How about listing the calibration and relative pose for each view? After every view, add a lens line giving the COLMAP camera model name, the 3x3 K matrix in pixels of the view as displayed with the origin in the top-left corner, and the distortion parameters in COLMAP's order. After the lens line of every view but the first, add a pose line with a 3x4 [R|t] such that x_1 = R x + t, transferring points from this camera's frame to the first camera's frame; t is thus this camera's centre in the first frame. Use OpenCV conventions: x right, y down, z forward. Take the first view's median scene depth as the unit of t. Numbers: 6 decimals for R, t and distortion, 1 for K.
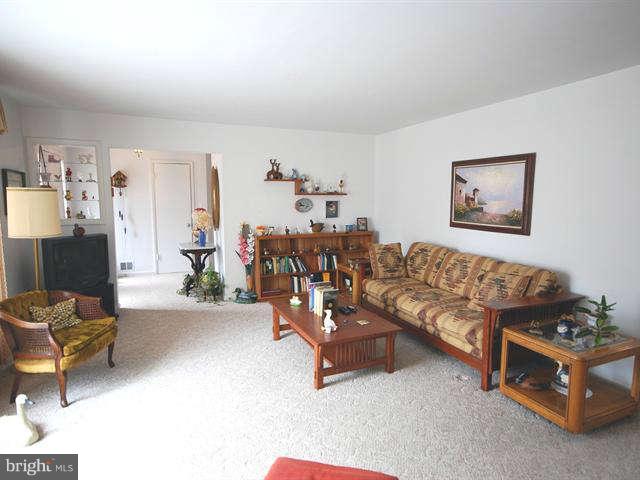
lens RADIAL K [[352.8, 0, 320.0], [0, 352.8, 240.0], [0, 0, 1]] dist [-0.000339, -0.000172]
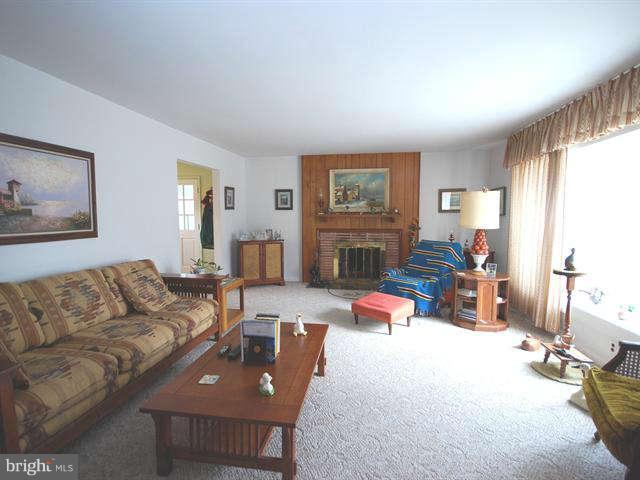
lens RADIAL K [[318.2, 0, 320.0], [0, 318.2, 240.0], [0, 0, 1]] dist [-0.000139, 0.000110]
pose [[-0.838394, -0.051670, 0.542611, -0.368098], [0.059907, 0.980731, 0.185953, -0.119188], [-0.541763, 0.188408, -0.819143, 1.253921]]
